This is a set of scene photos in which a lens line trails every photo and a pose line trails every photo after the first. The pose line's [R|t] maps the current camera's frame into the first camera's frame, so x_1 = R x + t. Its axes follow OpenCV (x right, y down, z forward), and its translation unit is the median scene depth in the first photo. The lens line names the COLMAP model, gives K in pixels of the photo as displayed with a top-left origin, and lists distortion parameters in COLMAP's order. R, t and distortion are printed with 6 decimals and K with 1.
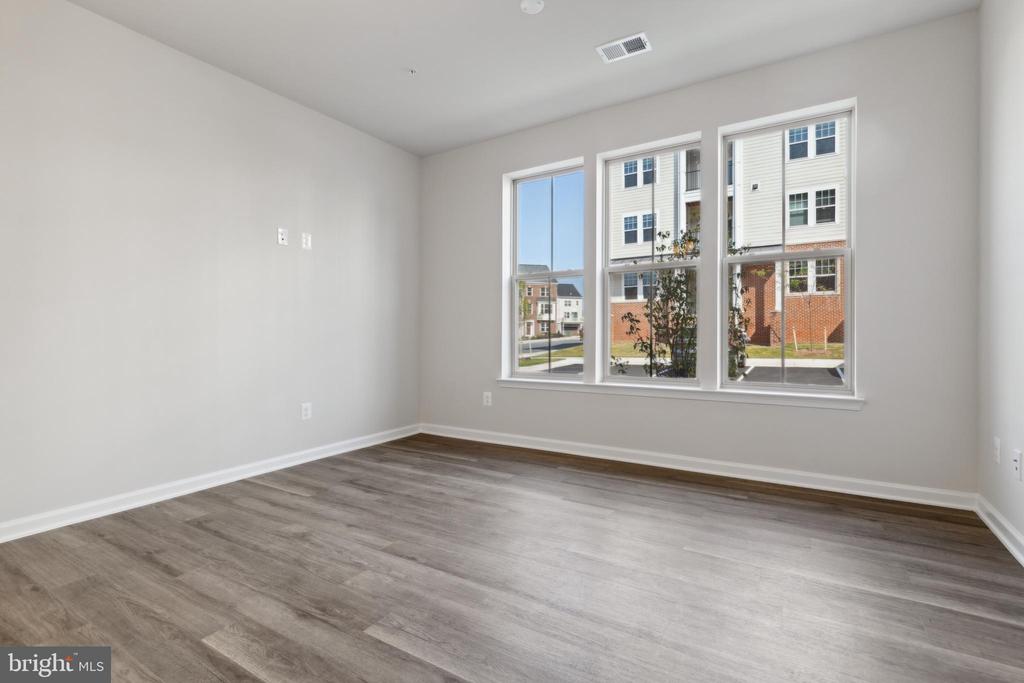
lens RADIAL K [[477.7, 0, 511.2], [0, 477.7, 339.4], [0, 0, 1]] dist [-0.000274, 0.000063]
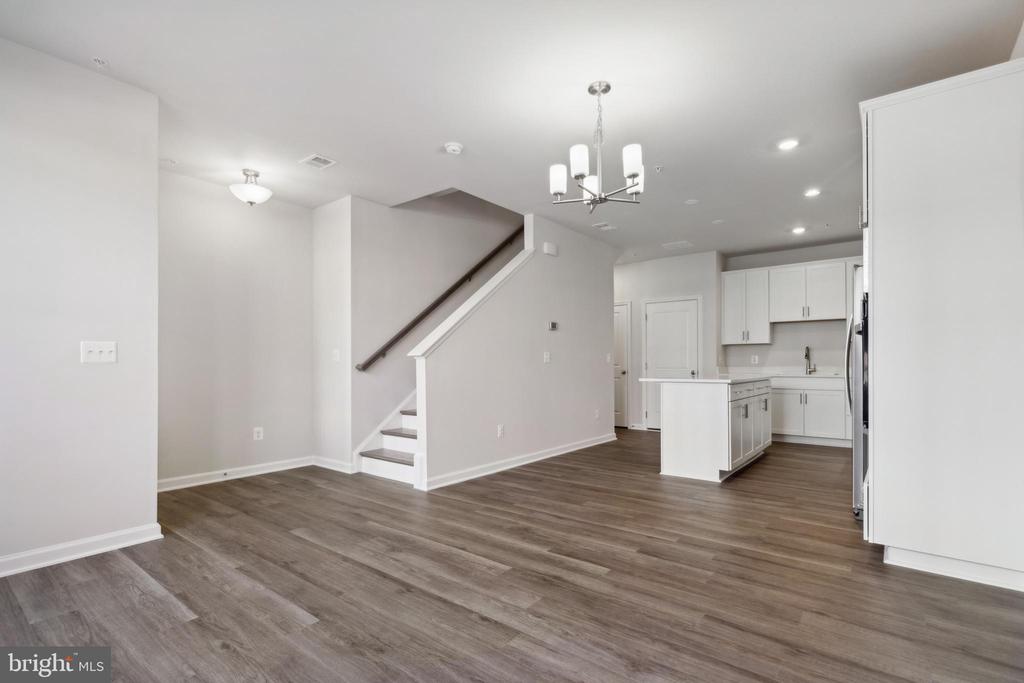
lens RADIAL K [[477.7, 0, 514.1], [0, 477.7, 349.9], [0, 0, 1]] dist [-0.000274, 0.000063]
pose [[-0.993154, 0.007513, 0.116568, -0.408207], [0.005563, 0.999839, -0.017046, -0.067310], [-0.116677, -0.016281, -0.993036, 2.085319]]
